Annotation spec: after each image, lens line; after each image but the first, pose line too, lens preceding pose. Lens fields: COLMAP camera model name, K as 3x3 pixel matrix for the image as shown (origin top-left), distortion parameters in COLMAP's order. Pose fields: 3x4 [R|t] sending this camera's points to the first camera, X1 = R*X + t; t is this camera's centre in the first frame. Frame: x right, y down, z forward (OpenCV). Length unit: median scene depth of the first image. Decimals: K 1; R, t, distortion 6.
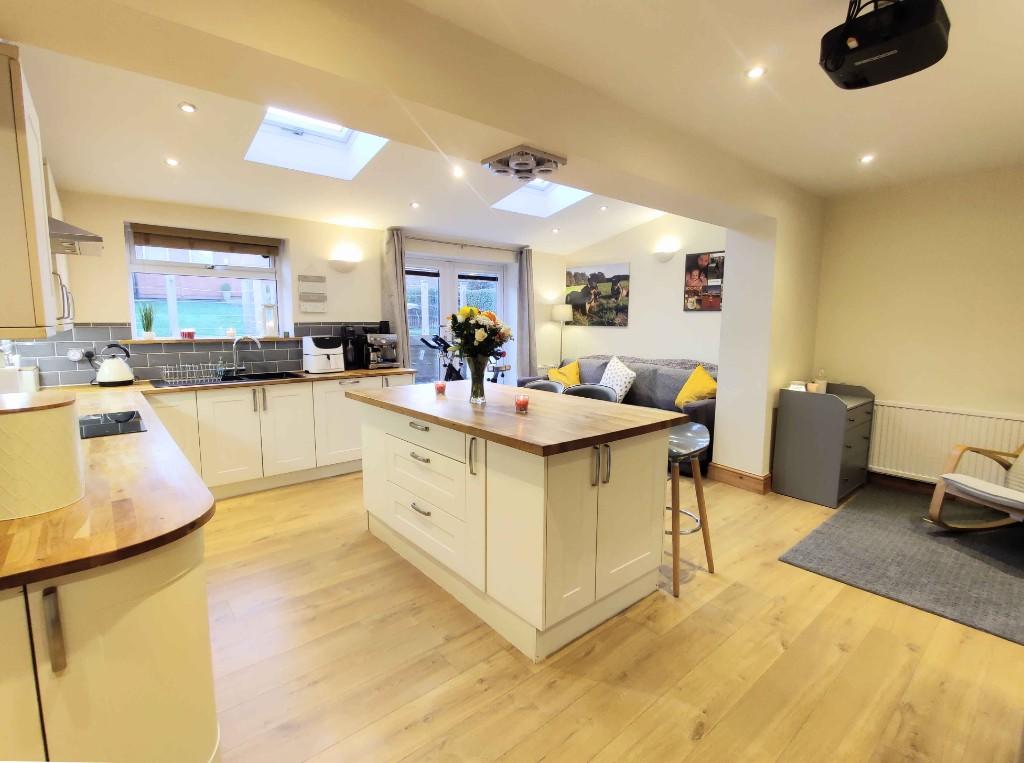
lens RADIAL K [[482.9, 0, 516.3], [0, 482.9, 378.0], [0, 0, 1]] dist [-0.001591, -0.000548]
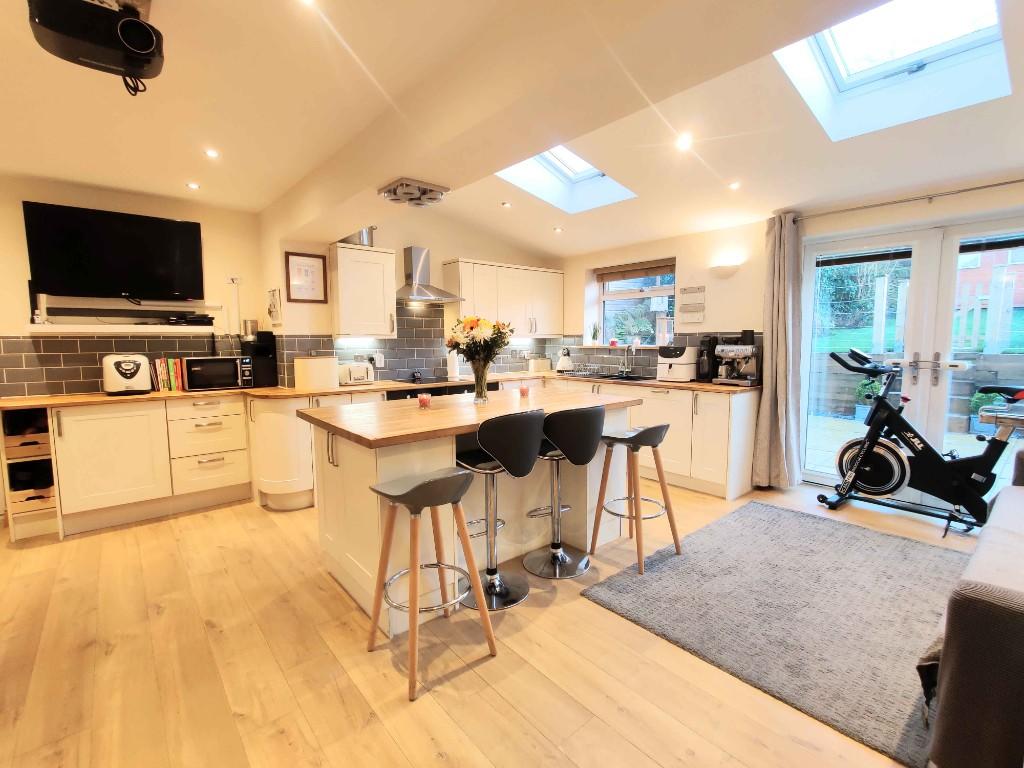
lens RADIAL K [[482.9, 0, 516.3], [0, 482.9, 380.5], [0, 0, 1]] dist [-0.001591, -0.000548]
pose [[-0.009081, 0.082434, -0.996555, 0.588023], [-0.112171, 0.990222, 0.082933, -0.056731], [0.993647, 0.112537, 0.000254, 0.626104]]
